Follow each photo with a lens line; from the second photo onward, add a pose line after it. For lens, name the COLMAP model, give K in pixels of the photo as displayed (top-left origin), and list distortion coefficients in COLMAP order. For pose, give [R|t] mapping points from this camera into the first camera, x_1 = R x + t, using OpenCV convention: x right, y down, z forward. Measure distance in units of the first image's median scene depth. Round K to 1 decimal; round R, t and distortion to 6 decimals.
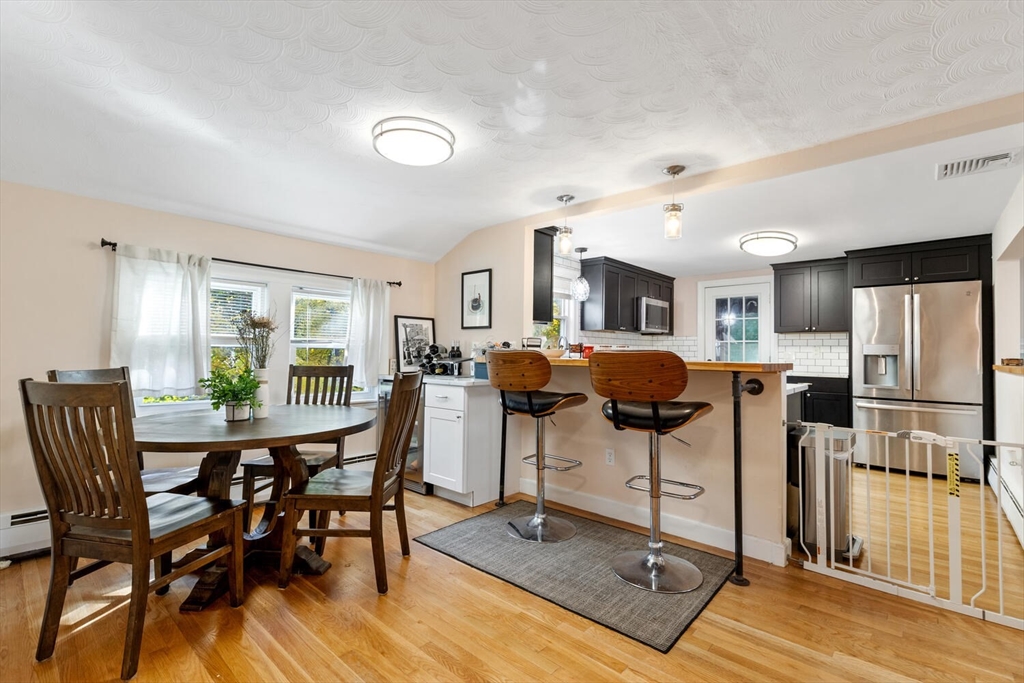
lens RADIAL K [[462.1, 0, 507.3], [0, 462.1, 340.3], [0, 0, 1]] dist [0.009391, -0.001644]
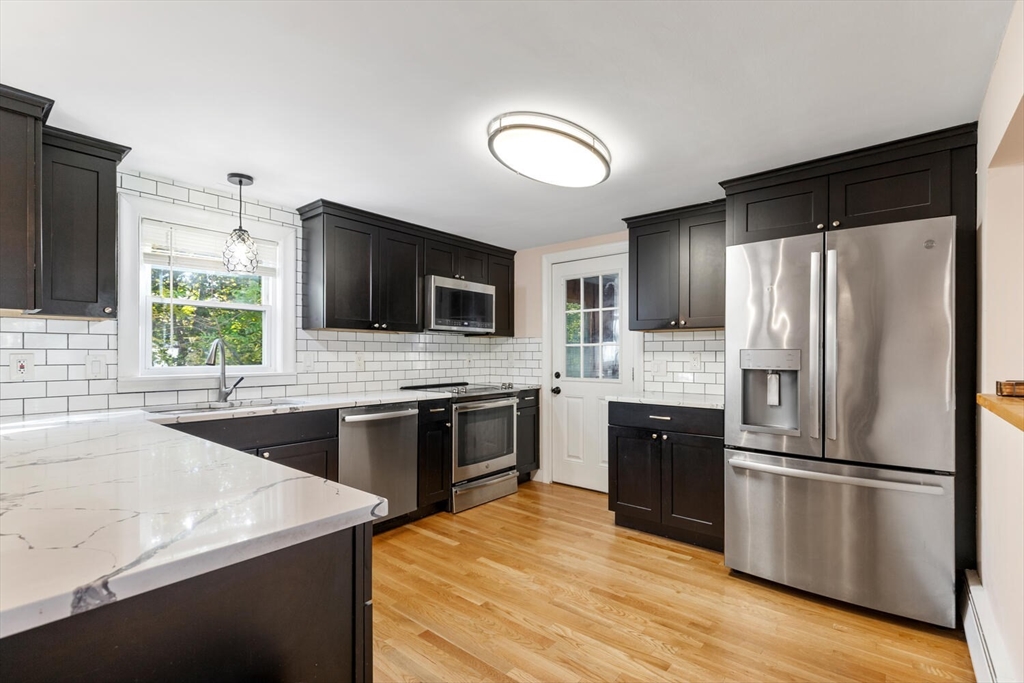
lens RADIAL K [[462.1, 0, 509.7], [0, 462.1, 354.0], [0, 0, 1]] dist [0.009391, -0.001644]
pose [[0.999468, -0.011275, 0.030618, 0.666436], [0.010528, 0.999645, 0.024472, -0.003363], [-0.030883, -0.024137, 0.999232, 0.653491]]
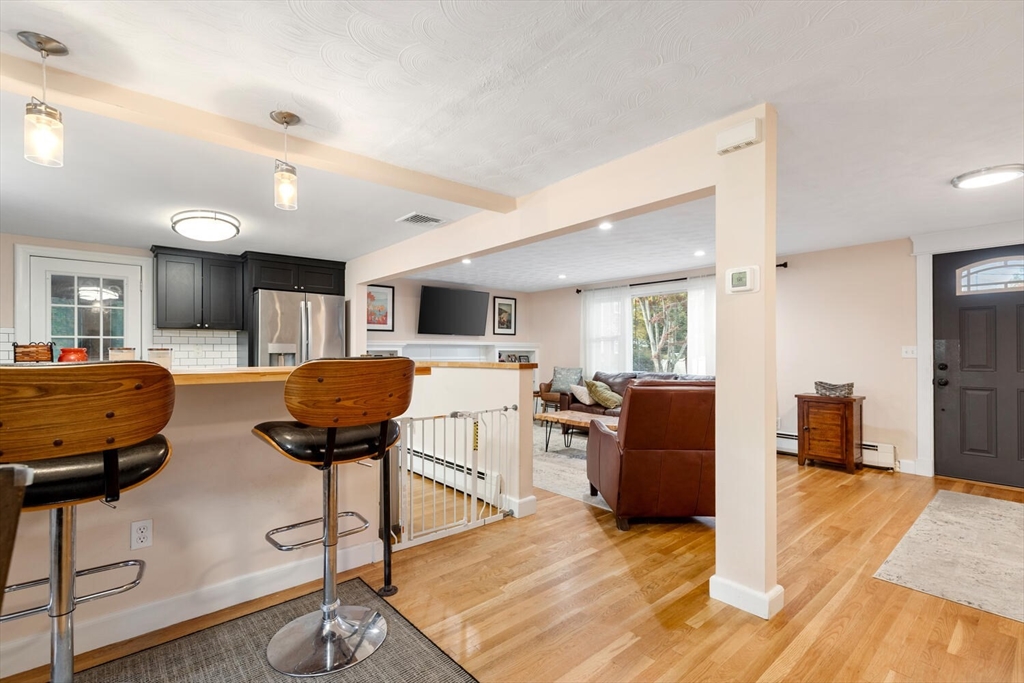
lens RADIAL K [[462.1, 0, 512.1], [0, 462.1, 350.4], [0, 0, 1]] dist [0.009391, -0.001644]
pose [[0.128649, -0.010902, 0.991630, -0.292691], [-0.022597, 0.999648, 0.013921, -0.003639], [-0.991433, -0.024199, 0.128358, 0.432388]]
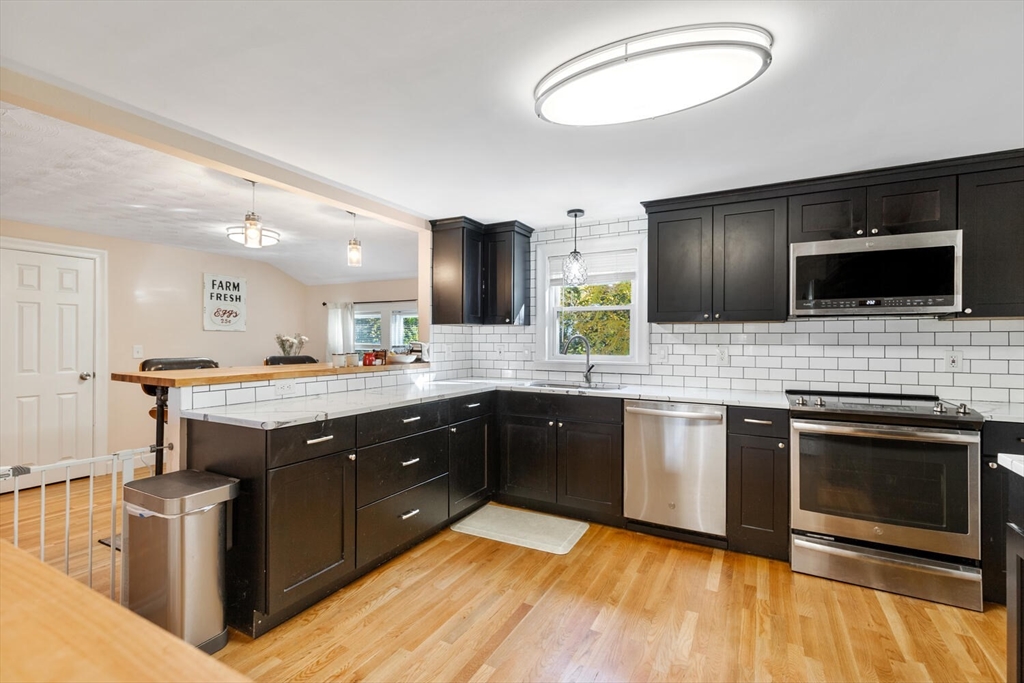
lens RADIAL K [[462.1, 0, 503.7], [0, 462.1, 338.0], [0, 0, 1]] dist [0.009391, -0.001644]
pose [[0.227535, -0.017070, -0.973620, 1.198349], [0.024275, 0.999635, -0.011853, 0.000027], [0.973467, -0.020938, 0.227867, 1.066745]]
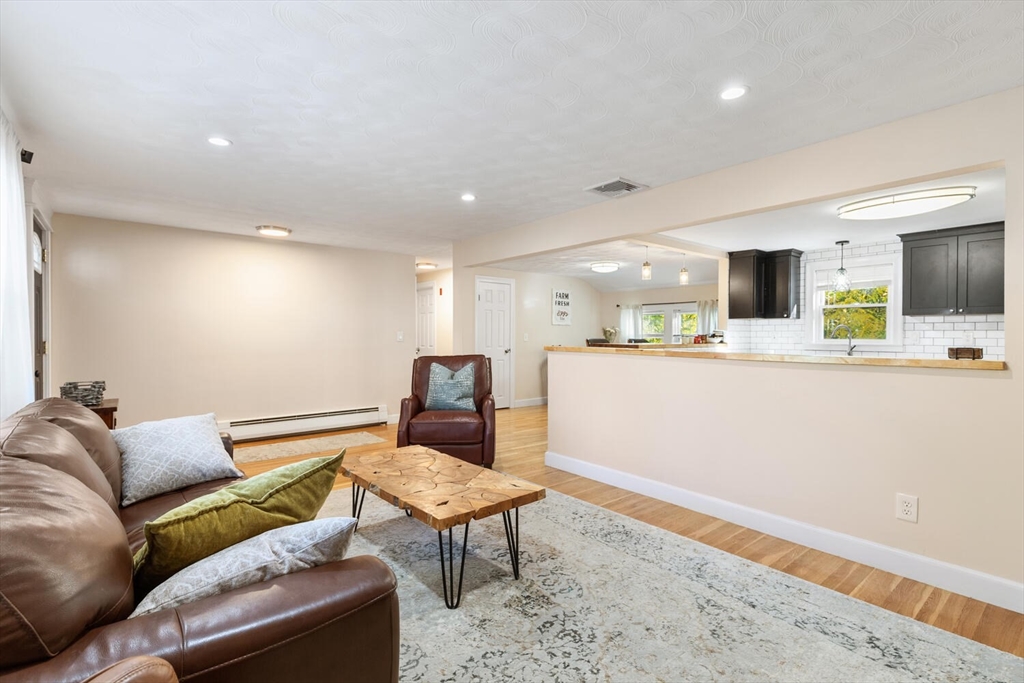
lens RADIAL K [[471.6, 0, 513.1], [0, 471.6, 336.7], [0, 0, 1]] dist [0.011335, -0.001656]
pose [[-0.149380, -0.011464, -0.988713, 1.955746], [0.019008, 0.999715, -0.014464, 0.027347], [0.988597, -0.020954, -0.149119, 0.609531]]
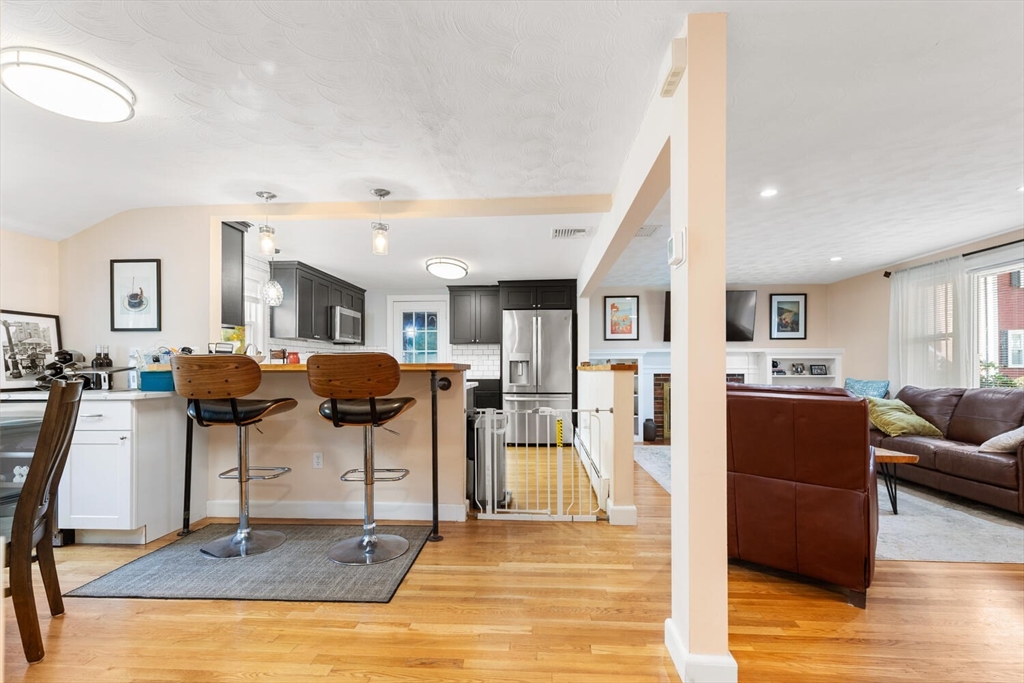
lens RADIAL K [[471.6, 0, 512.2], [0, 471.6, 364.0], [0, 0, 1]] dist [0.011335, -0.001656]
pose [[0.782817, -0.010764, 0.622159, -0.085001], [-0.003252, 0.999766, 0.021388, 0.015308], [-0.622244, -0.018766, 0.782599, -0.076249]]
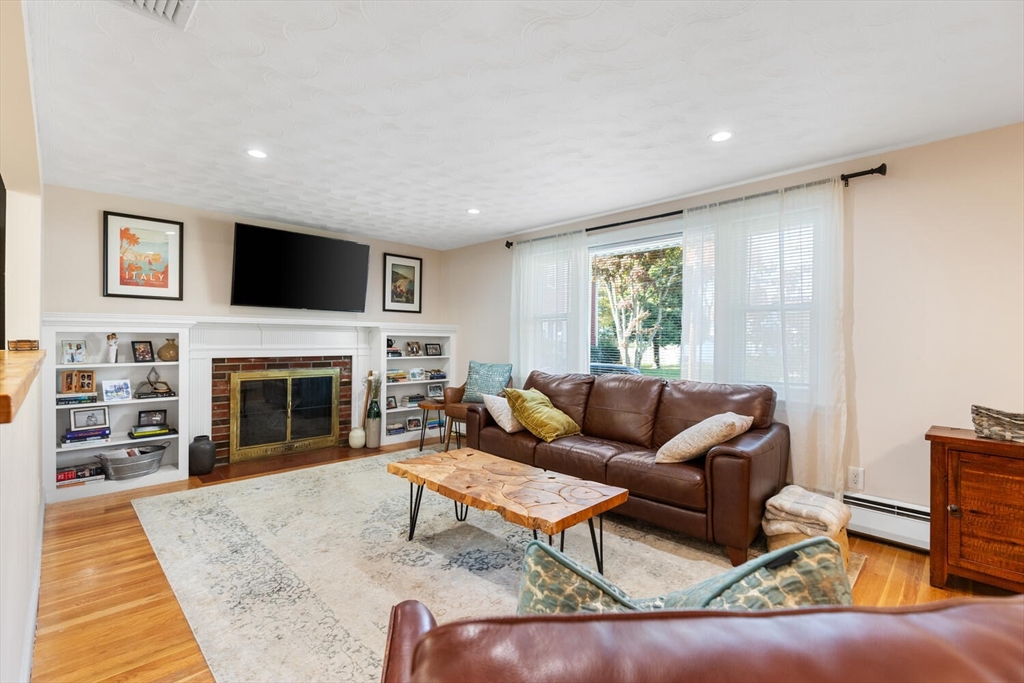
lens RADIAL K [[462.1, 0, 510.3], [0, 462.1, 339.9], [0, 0, 1]] dist [0.009391, -0.001644]
pose [[0.064014, -0.015040, 0.997836, 0.529441], [-0.032359, 0.999329, 0.017138, 0.006026], [-0.997424, -0.033387, 0.063485, 0.303273]]
